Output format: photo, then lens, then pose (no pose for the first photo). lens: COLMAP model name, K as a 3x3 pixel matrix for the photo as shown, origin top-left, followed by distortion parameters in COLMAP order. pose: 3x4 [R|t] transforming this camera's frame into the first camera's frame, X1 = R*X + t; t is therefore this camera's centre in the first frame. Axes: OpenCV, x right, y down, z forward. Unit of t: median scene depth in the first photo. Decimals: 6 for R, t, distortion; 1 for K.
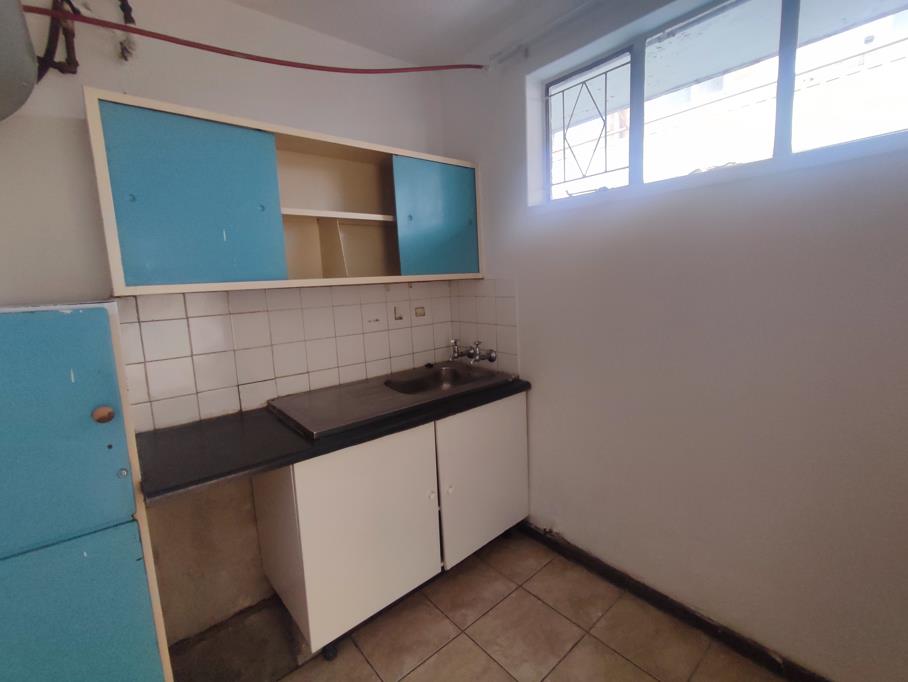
lens RADIAL K [[408.5, 0, 453.7], [0, 408.5, 346.3], [0, 0, 1]] dist [0.004493, 0.001321]
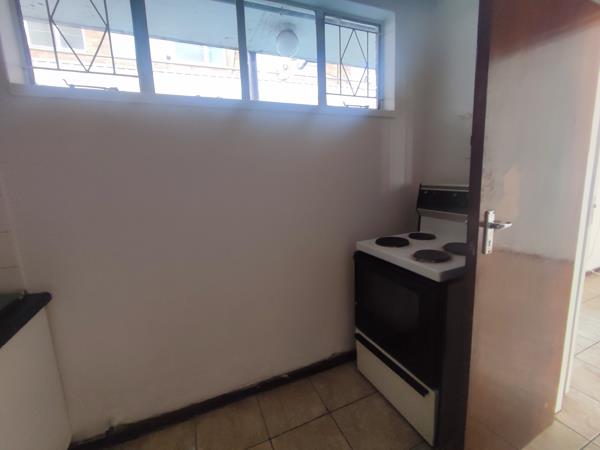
lens RADIAL K [[284.3, 0, 300.7], [0, 284.3, 218.7], [0, 0, 1]] dist [0.005910, -0.000890]
pose [[0.281499, -0.108300, 0.953430, -0.300540], [0.162208, 0.984682, 0.063958, -0.025435], [-0.945752, 0.136650, 0.294754, 0.360336]]
